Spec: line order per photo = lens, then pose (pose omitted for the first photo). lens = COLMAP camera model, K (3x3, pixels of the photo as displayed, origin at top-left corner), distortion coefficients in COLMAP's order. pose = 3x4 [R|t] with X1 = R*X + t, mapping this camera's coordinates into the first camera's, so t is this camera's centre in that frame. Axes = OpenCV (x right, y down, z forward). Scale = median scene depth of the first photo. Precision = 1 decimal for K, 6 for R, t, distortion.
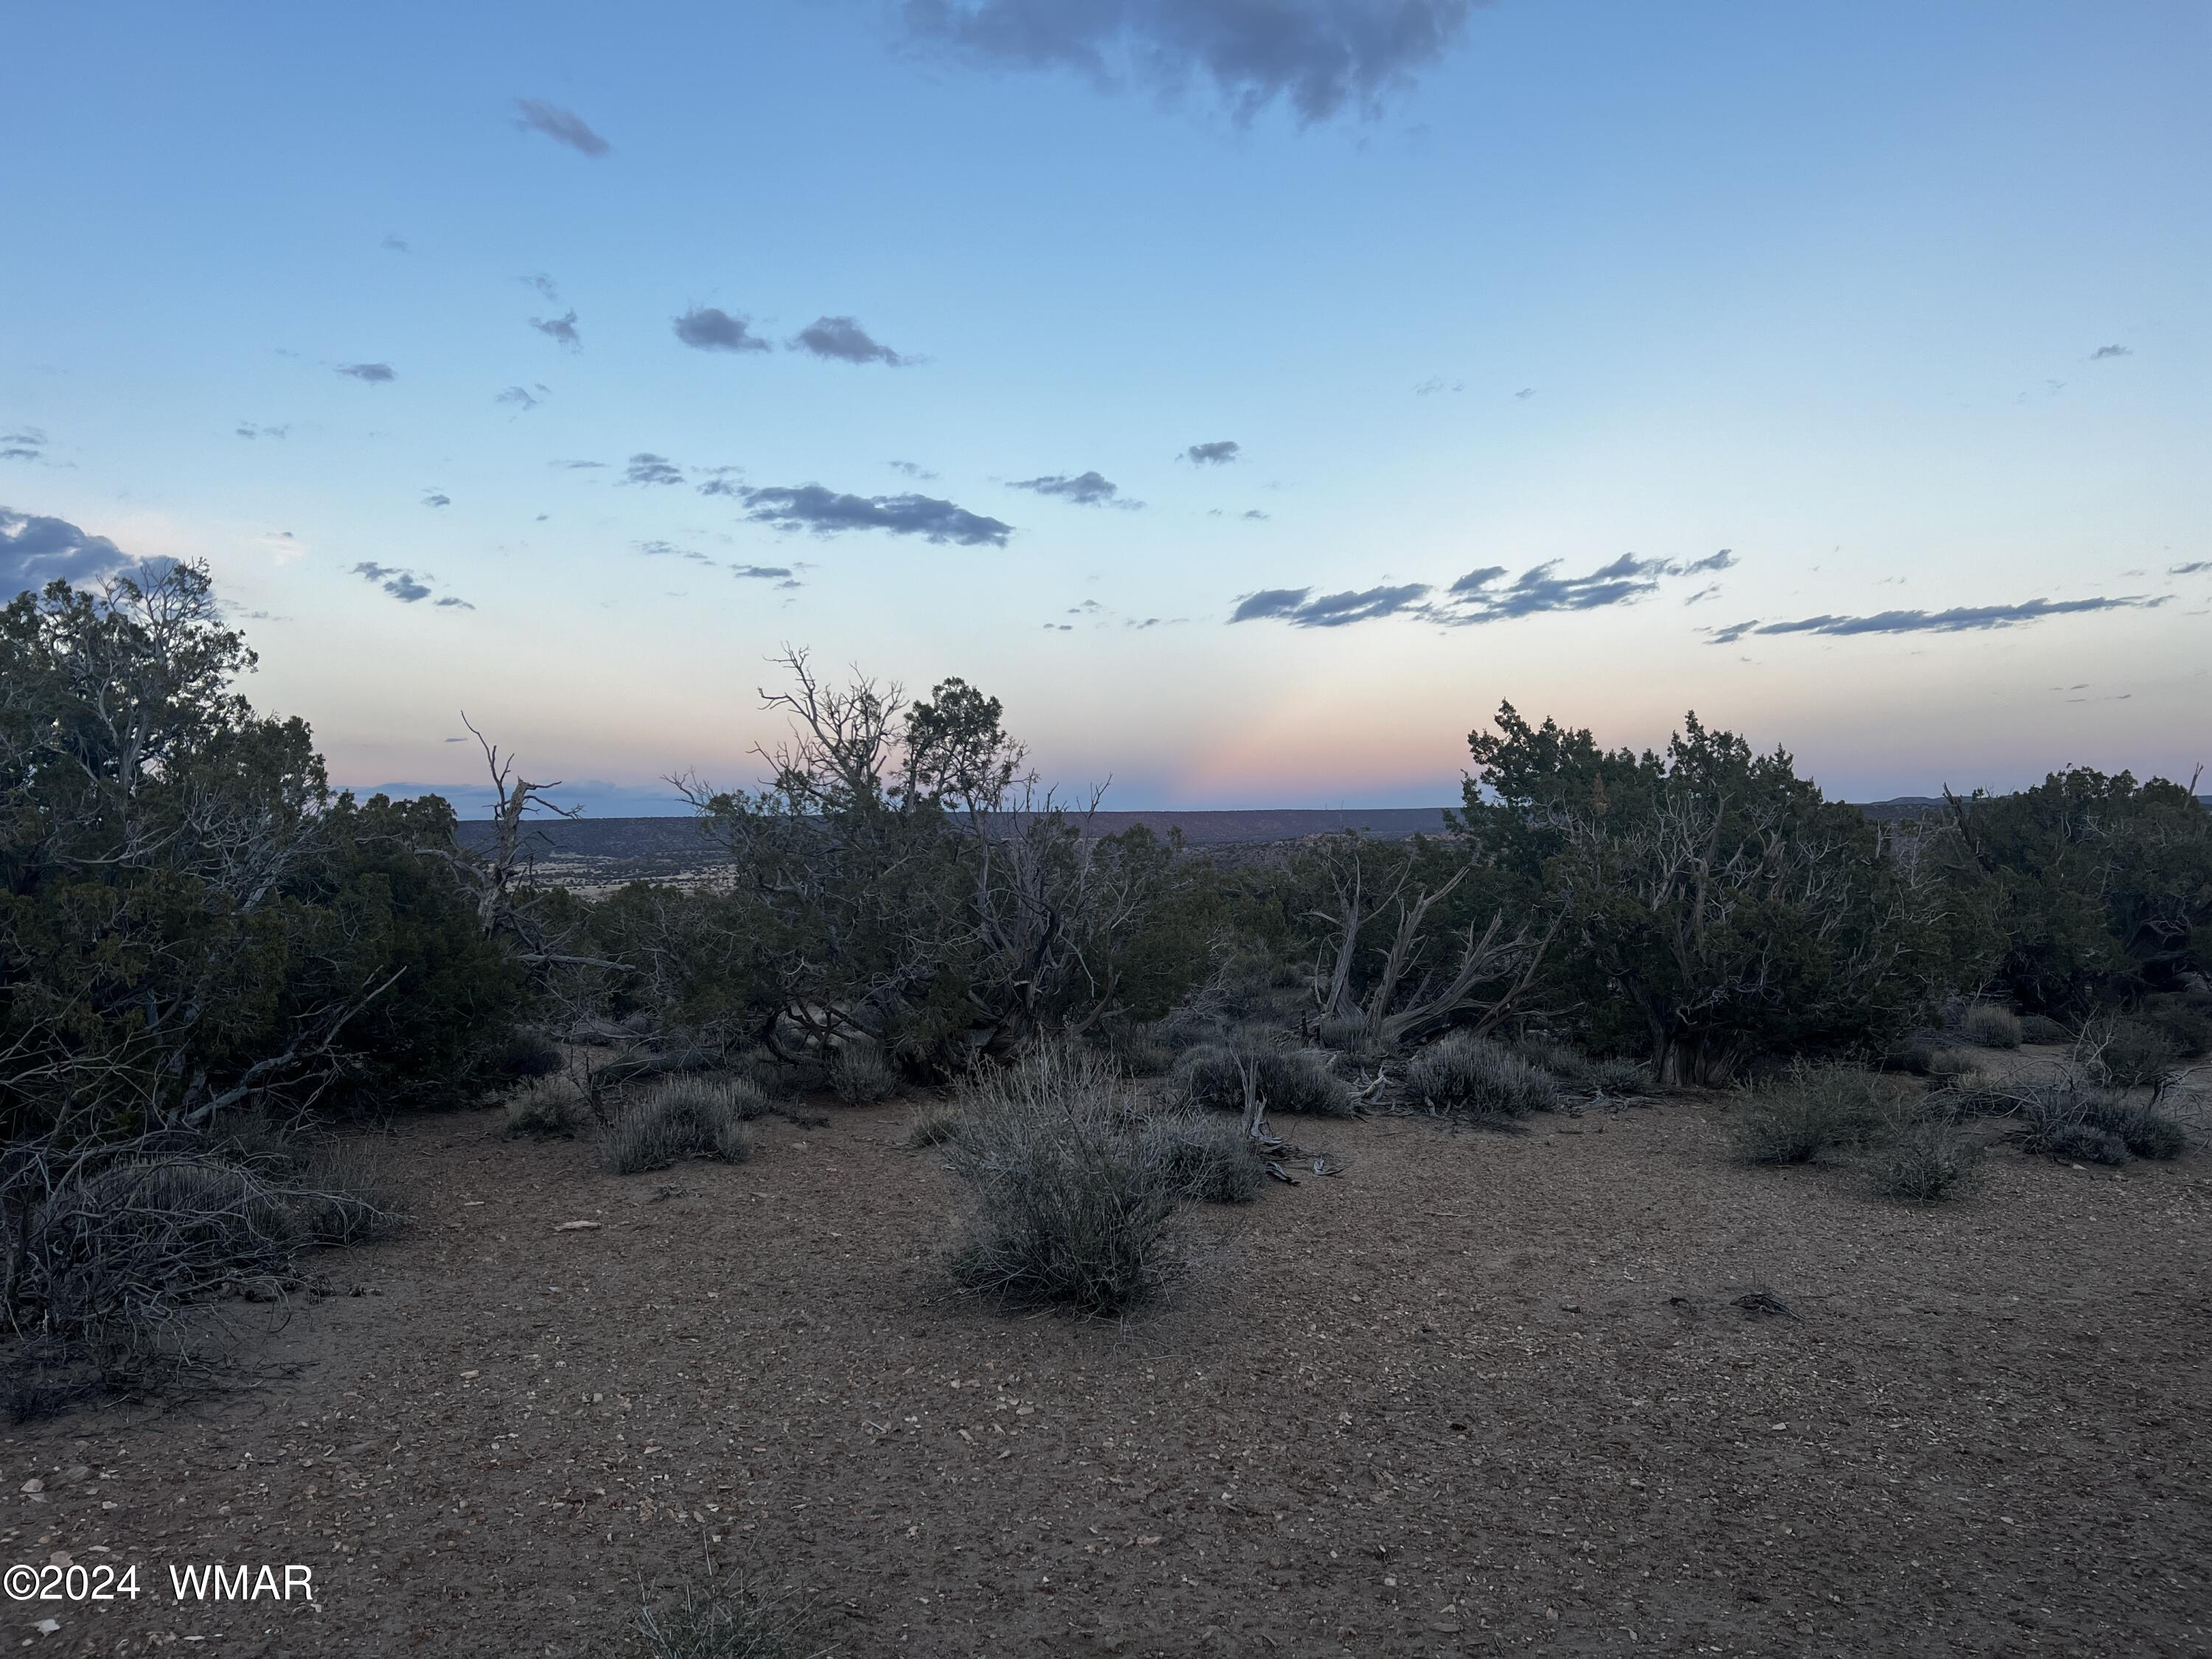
lens RADIAL K [[1749.9, 0, 1085.2], [0, 1749.9, 840.7], [0, 0, 1]] dist [0.107083, -0.088802]
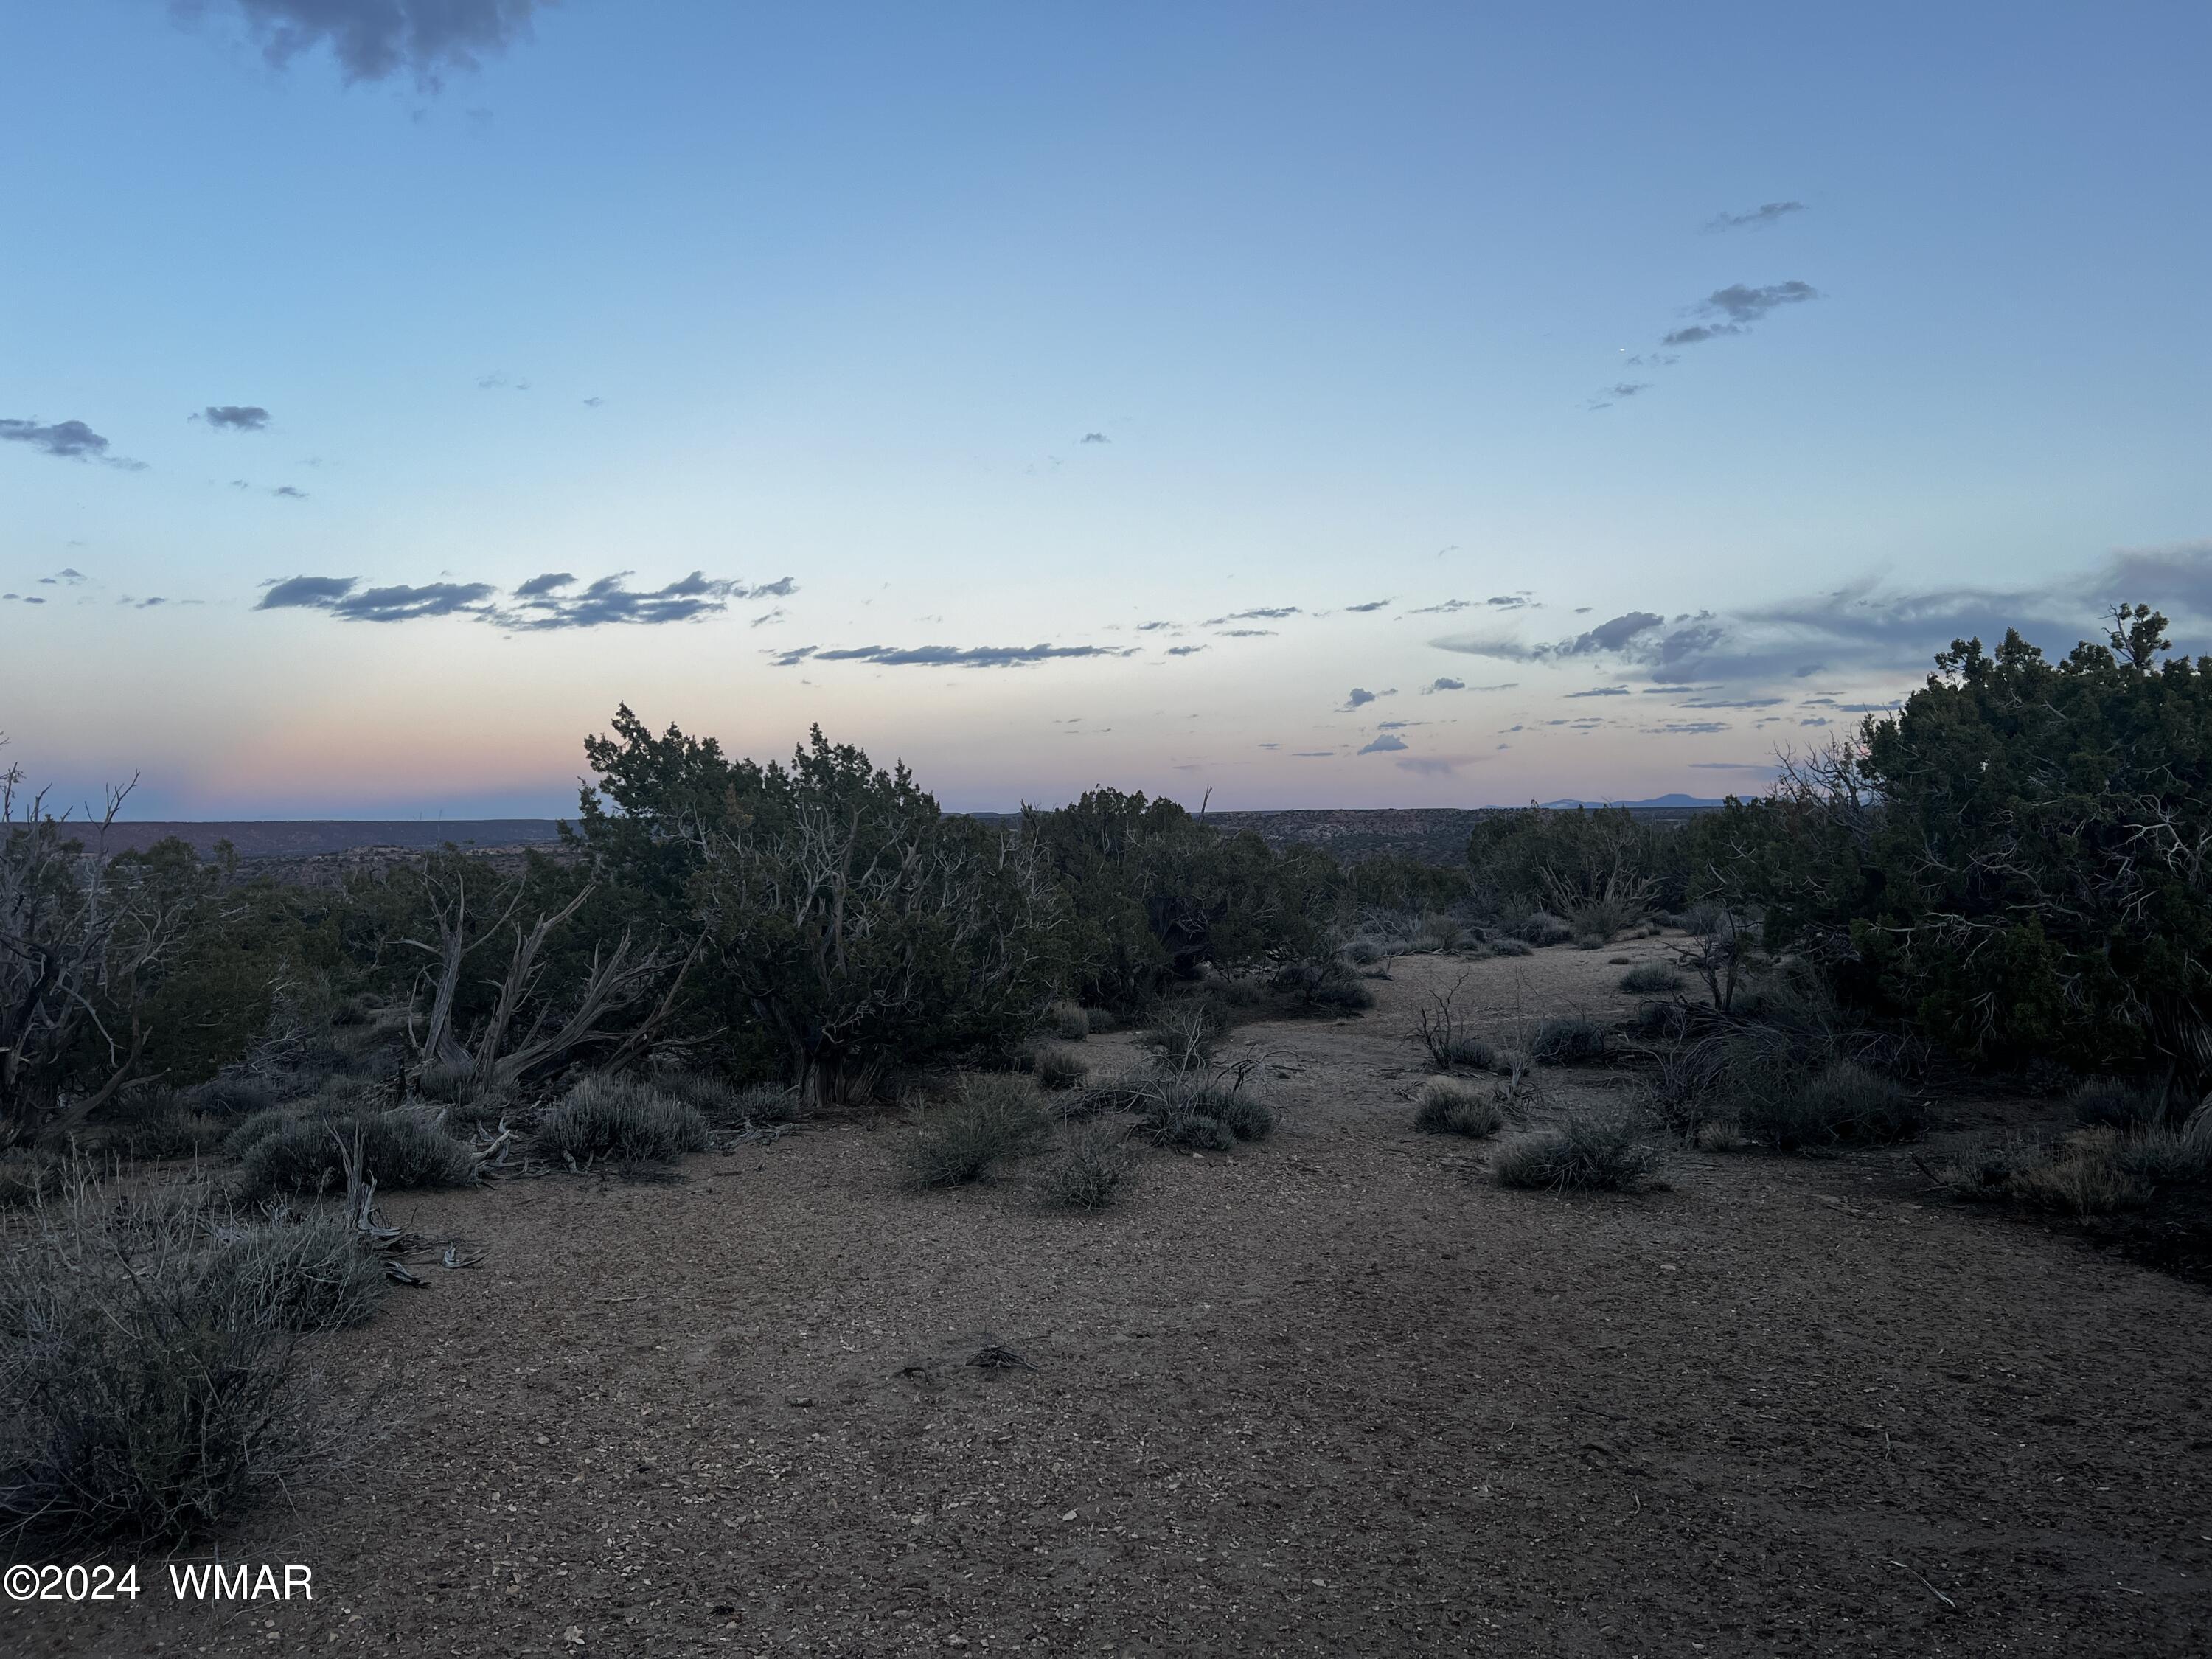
lens RADIAL K [[1682.6, 0, 1111.0], [0, 1682.6, 794.8], [0, 0, 1]] dist [0.078961, -0.098931]
pose [[0.847234, 0.011709, 0.531090, -0.023643], [0.006093, 0.999477, -0.031756, -0.002162], [-0.531185, 0.030141, 0.846720, 0.125701]]
